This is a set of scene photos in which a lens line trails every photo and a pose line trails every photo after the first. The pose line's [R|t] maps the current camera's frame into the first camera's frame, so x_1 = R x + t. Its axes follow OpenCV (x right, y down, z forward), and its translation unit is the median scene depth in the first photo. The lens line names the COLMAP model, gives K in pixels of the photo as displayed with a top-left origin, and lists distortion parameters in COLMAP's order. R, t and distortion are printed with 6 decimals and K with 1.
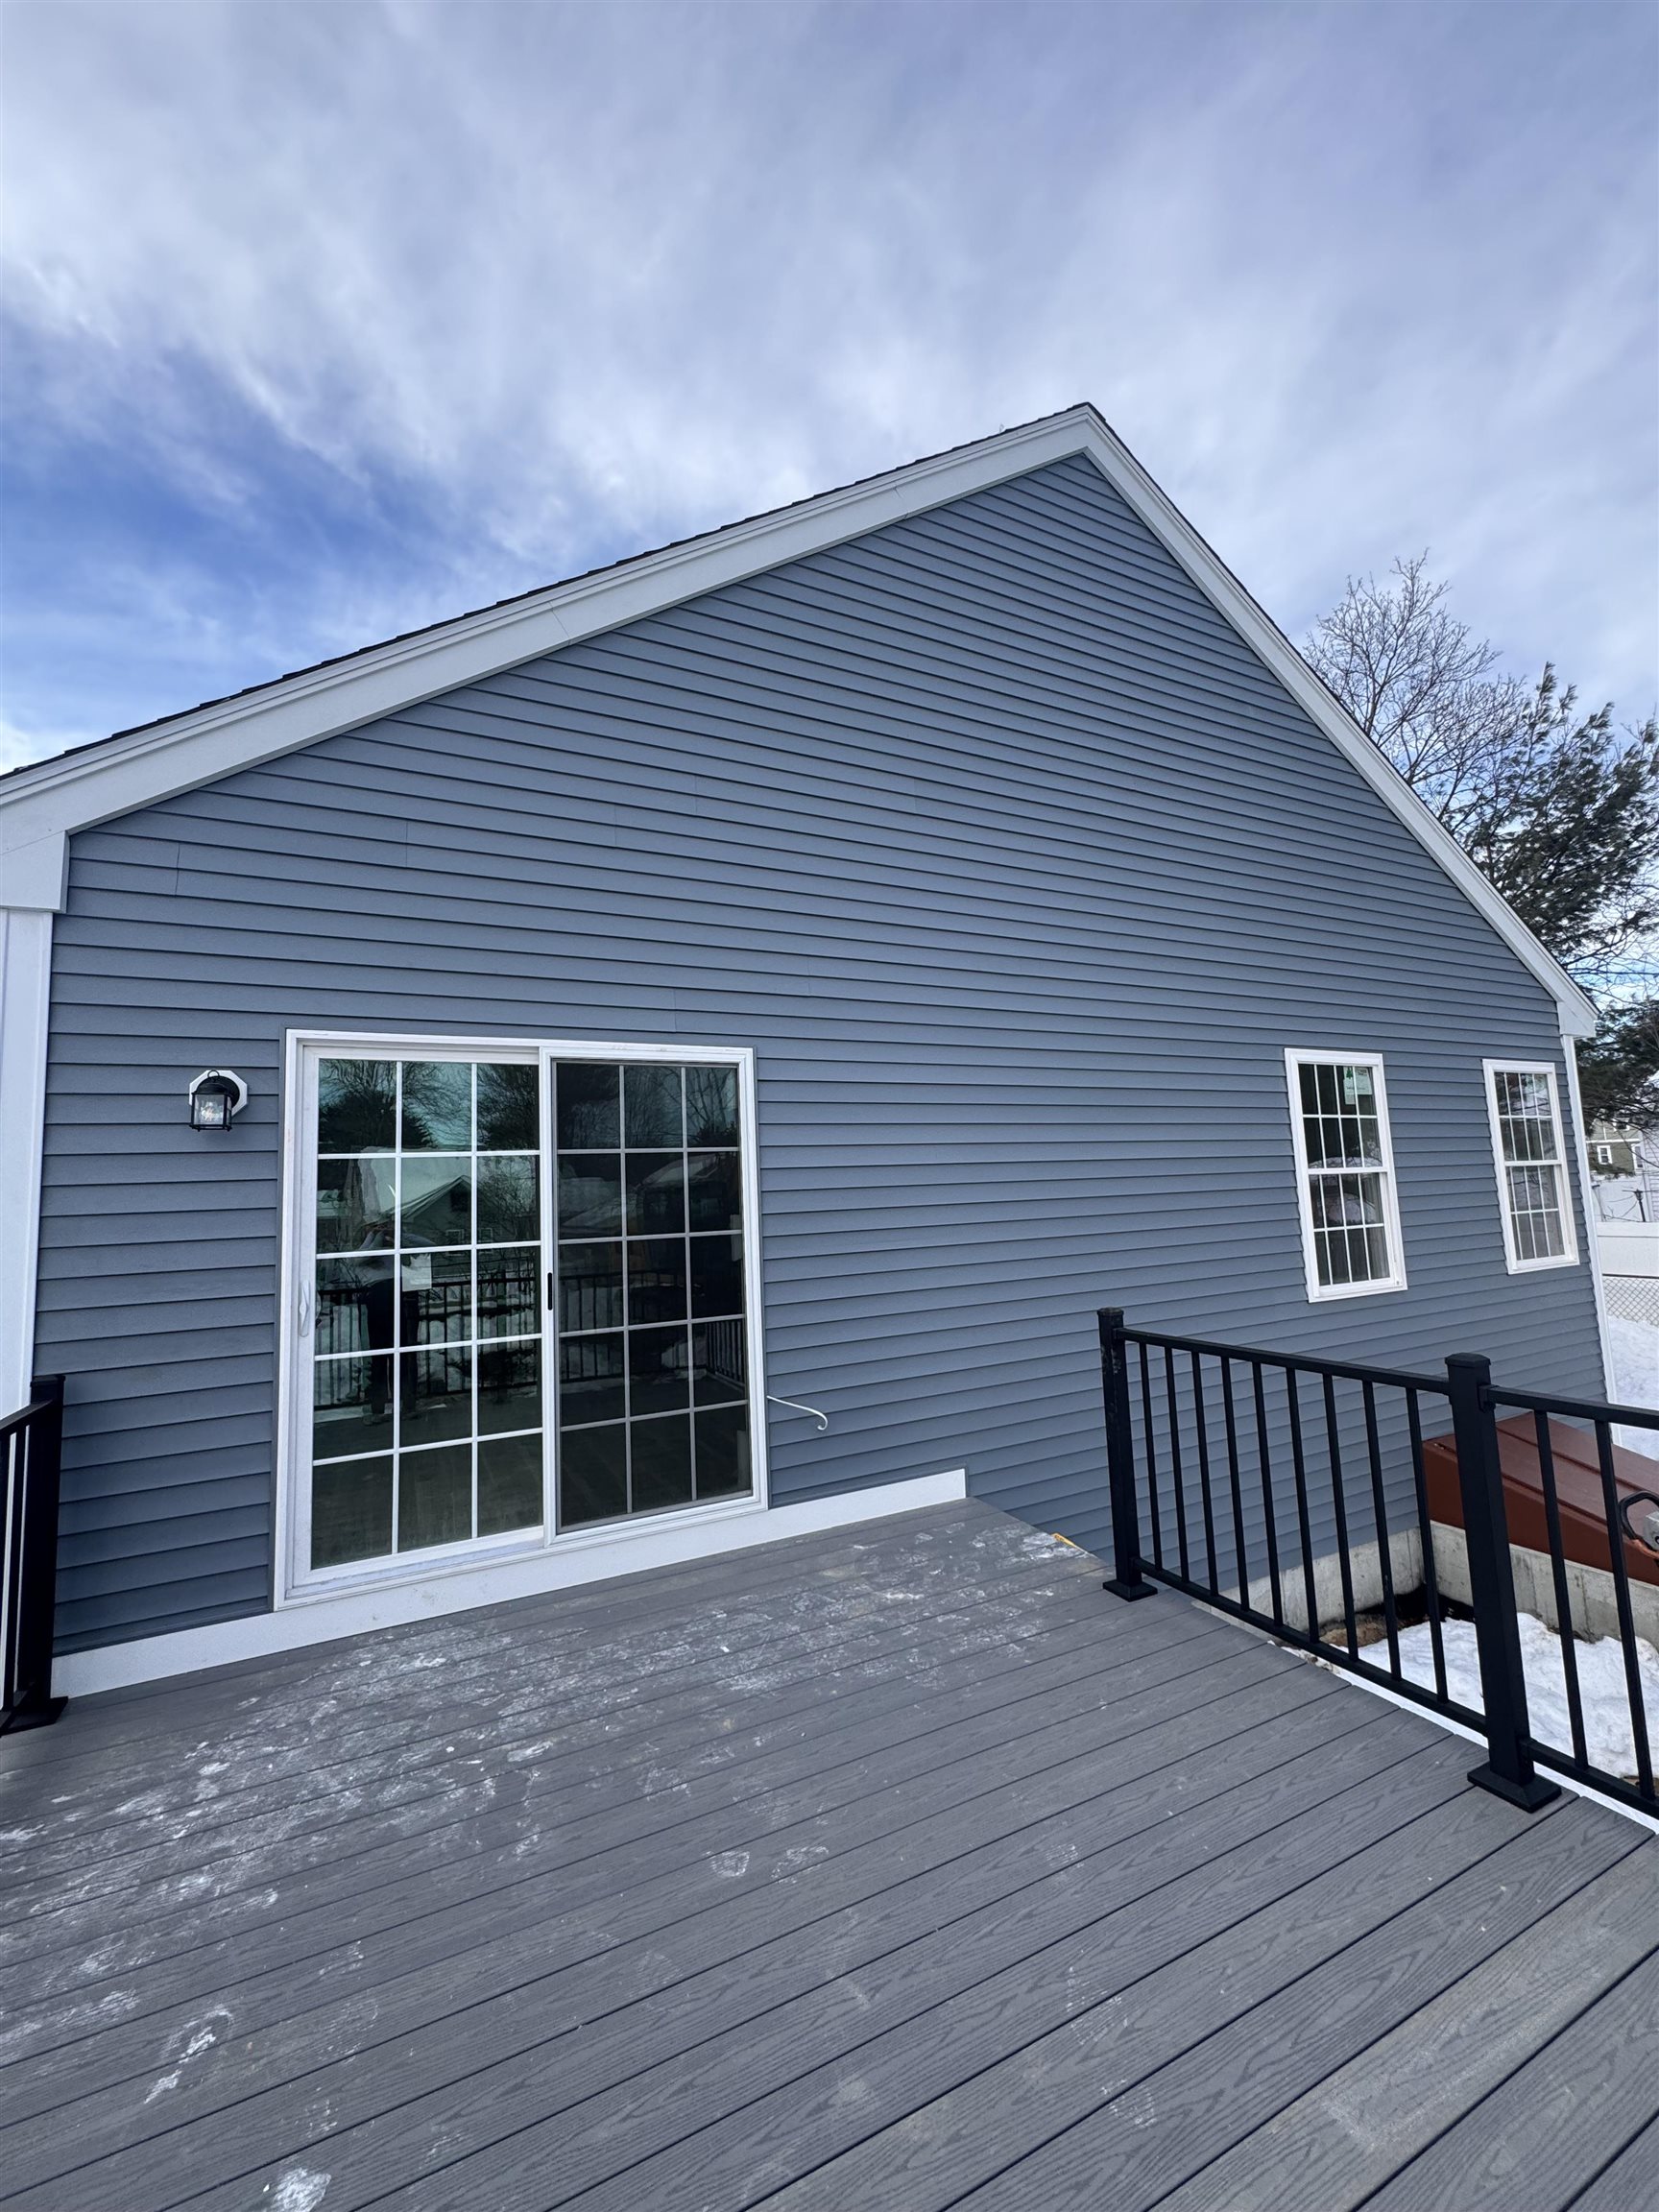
lens RADIAL K [[886.4, 0, 833.0], [0, 886.4, 1108.6], [0, 0, 1]] dist [-0.002270, 0.001098]
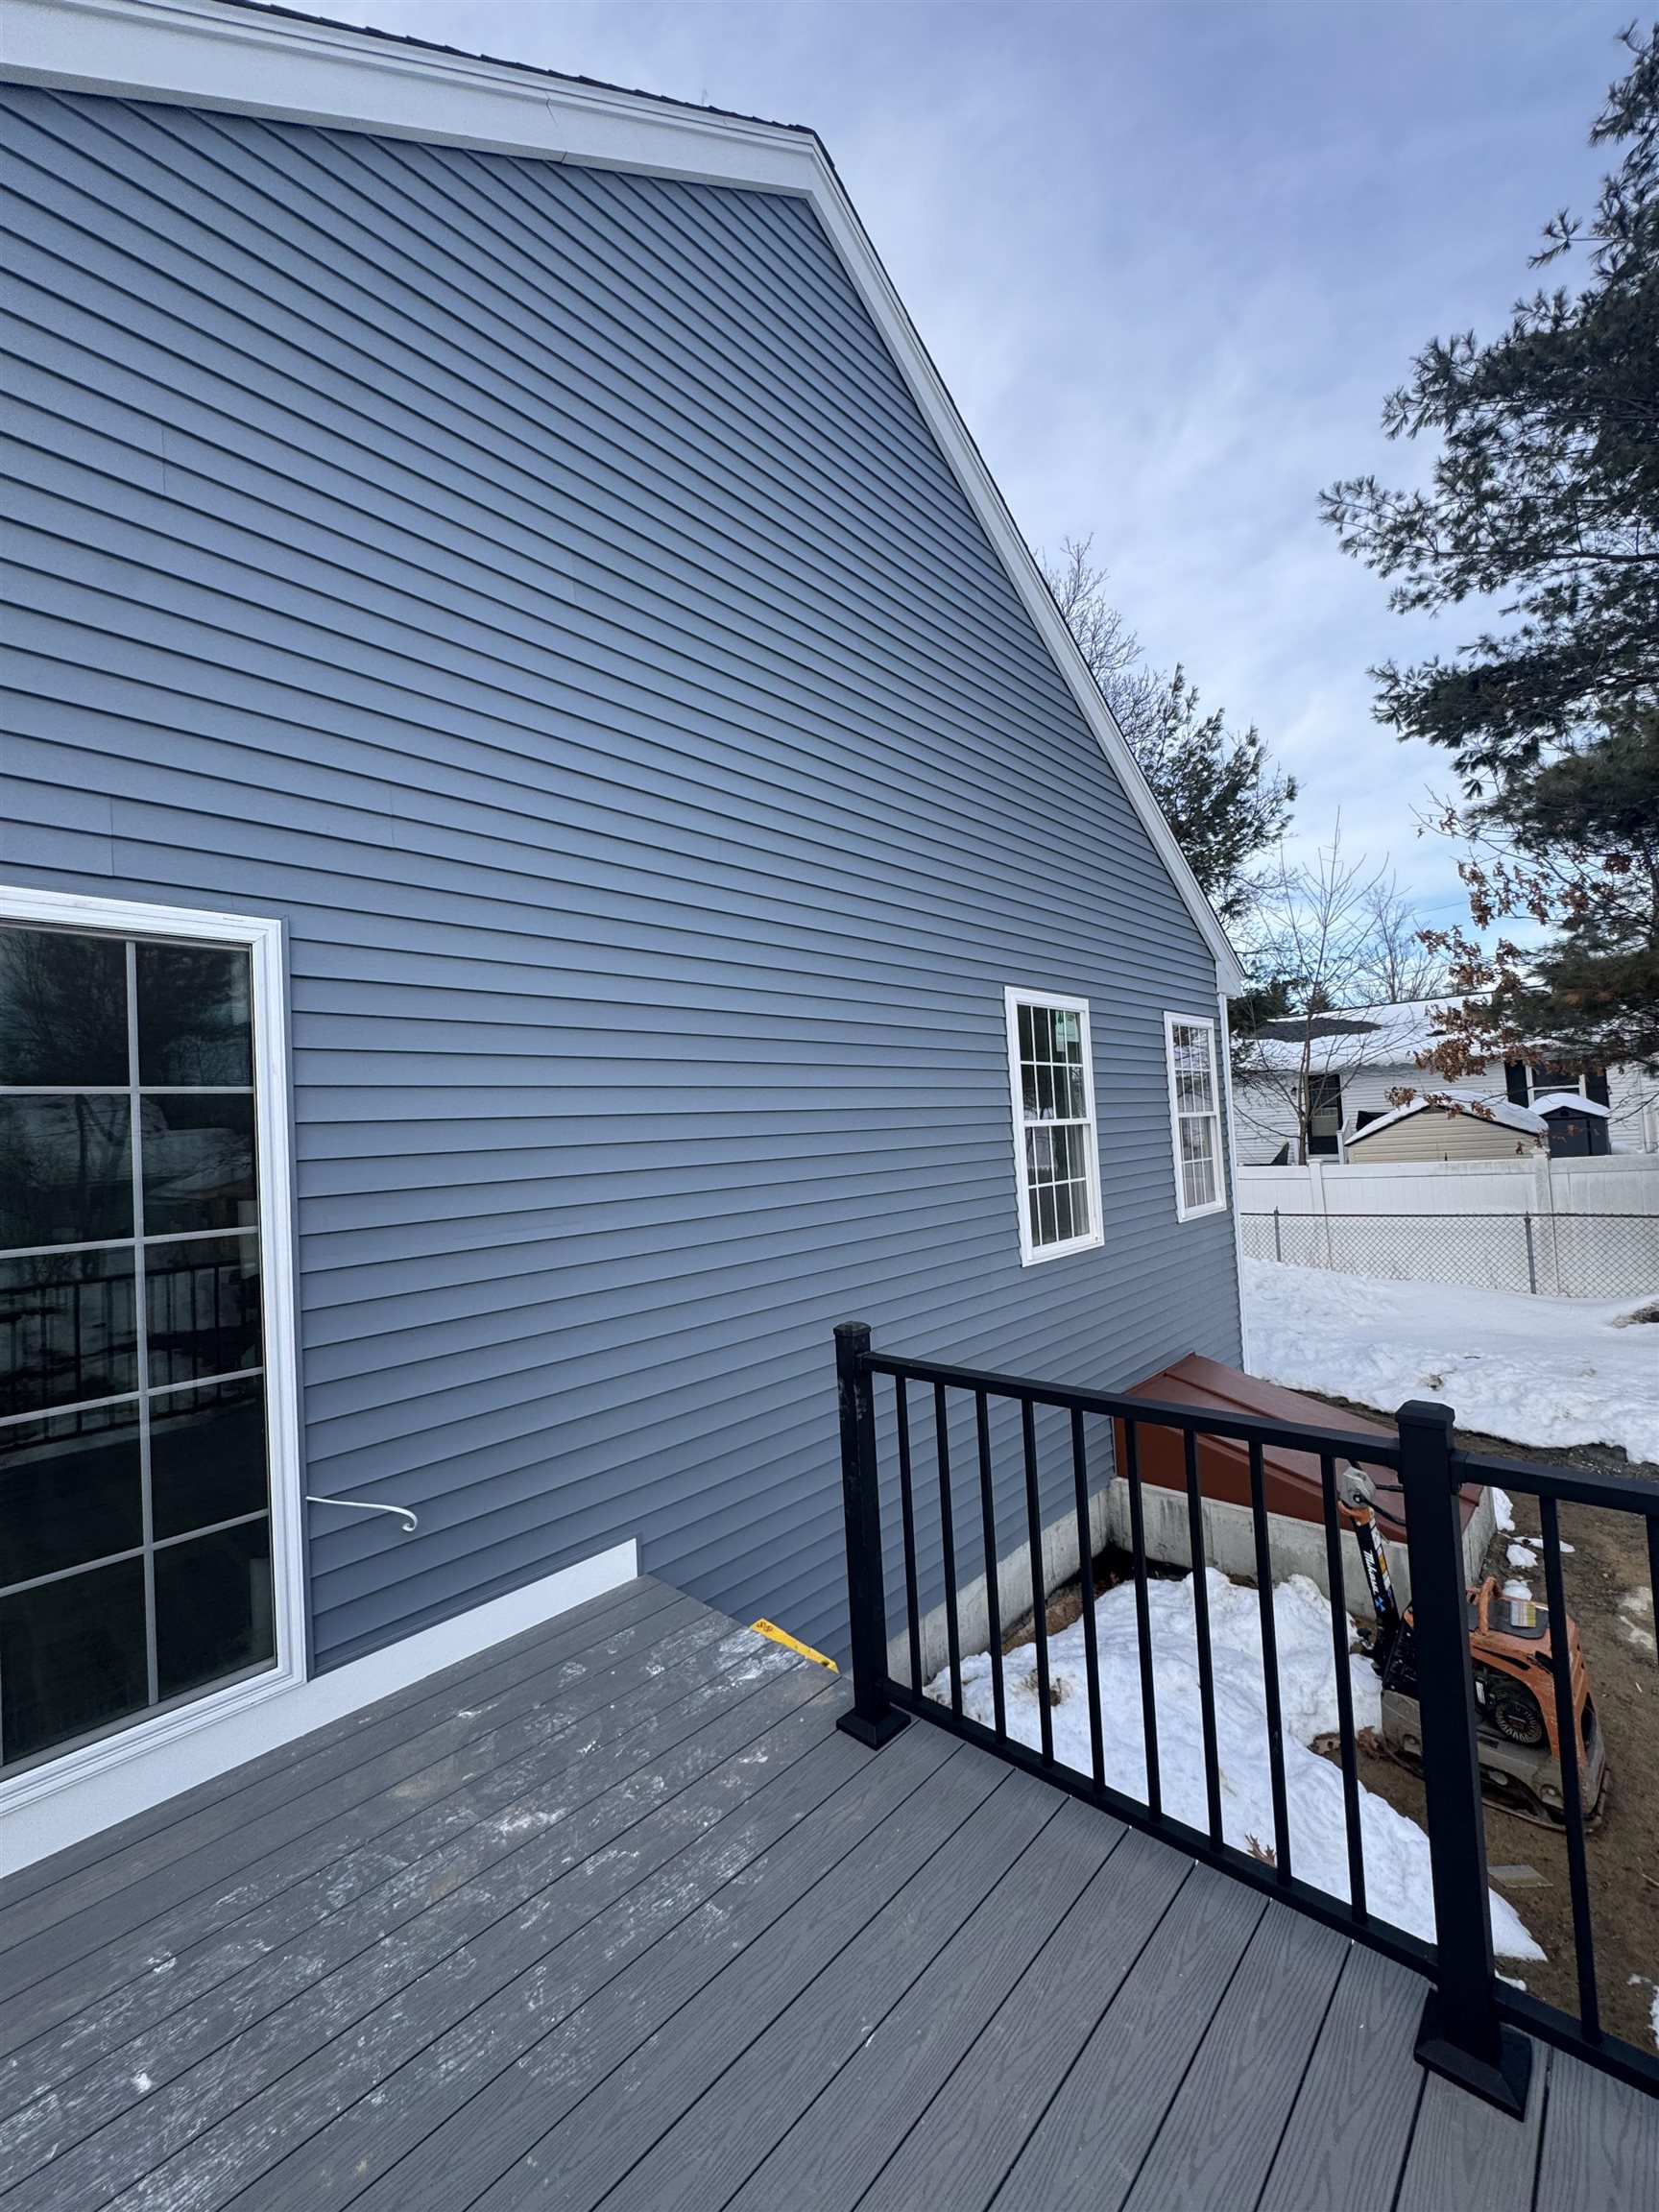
lens RADIAL K [[886.4, 0, 836.1], [0, 886.4, 1107.3], [0, 0, 1]] dist [-0.002270, 0.001098]
pose [[0.935090, 0.001664, 0.354407, 0.048644], [-0.019971, 0.998648, 0.048003, 0.020957], [-0.353848, -0.051965, 0.933858, 0.312121]]
